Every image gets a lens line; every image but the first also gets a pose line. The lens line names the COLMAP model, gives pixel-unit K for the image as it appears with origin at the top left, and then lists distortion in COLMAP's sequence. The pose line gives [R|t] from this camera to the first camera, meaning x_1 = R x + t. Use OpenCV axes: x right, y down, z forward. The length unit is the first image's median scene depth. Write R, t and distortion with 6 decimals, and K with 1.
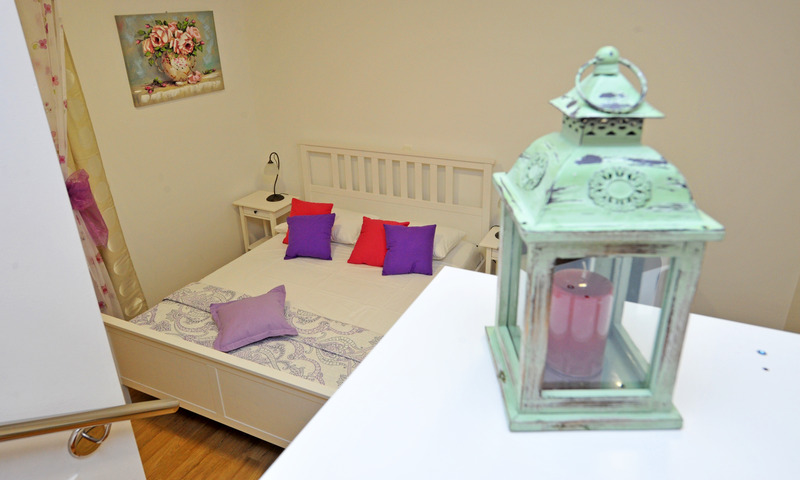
lens RADIAL K [[558.3, 0, 400.0], [0, 558.3, 237.6], [0, 0, 1]] dist [0.015594, 0.006049]
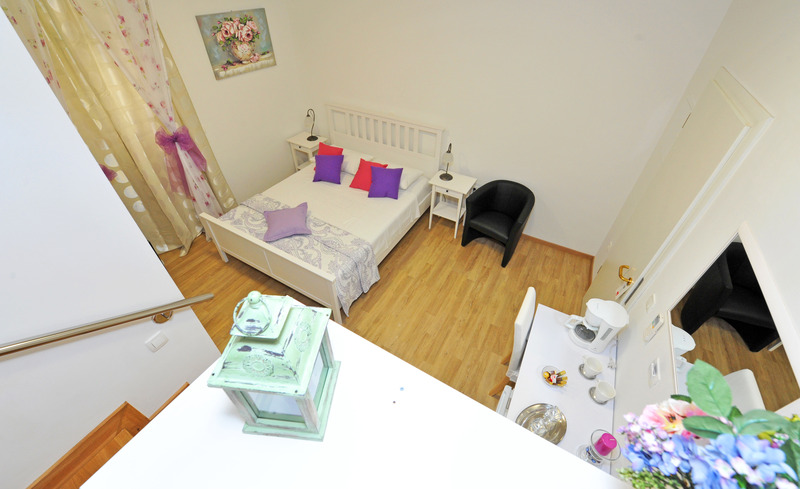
lens RADIAL K [[329.3, 0, 398.1], [0, 329.3, 246.7], [0, 0, 1]] dist [-0.009397, -0.000297]
pose [[0.995893, 0.083465, -0.035087, 0.106962], [-0.068660, 0.948825, 0.308249, -0.104441], [0.059020, -0.304574, 0.950658, 0.010254]]
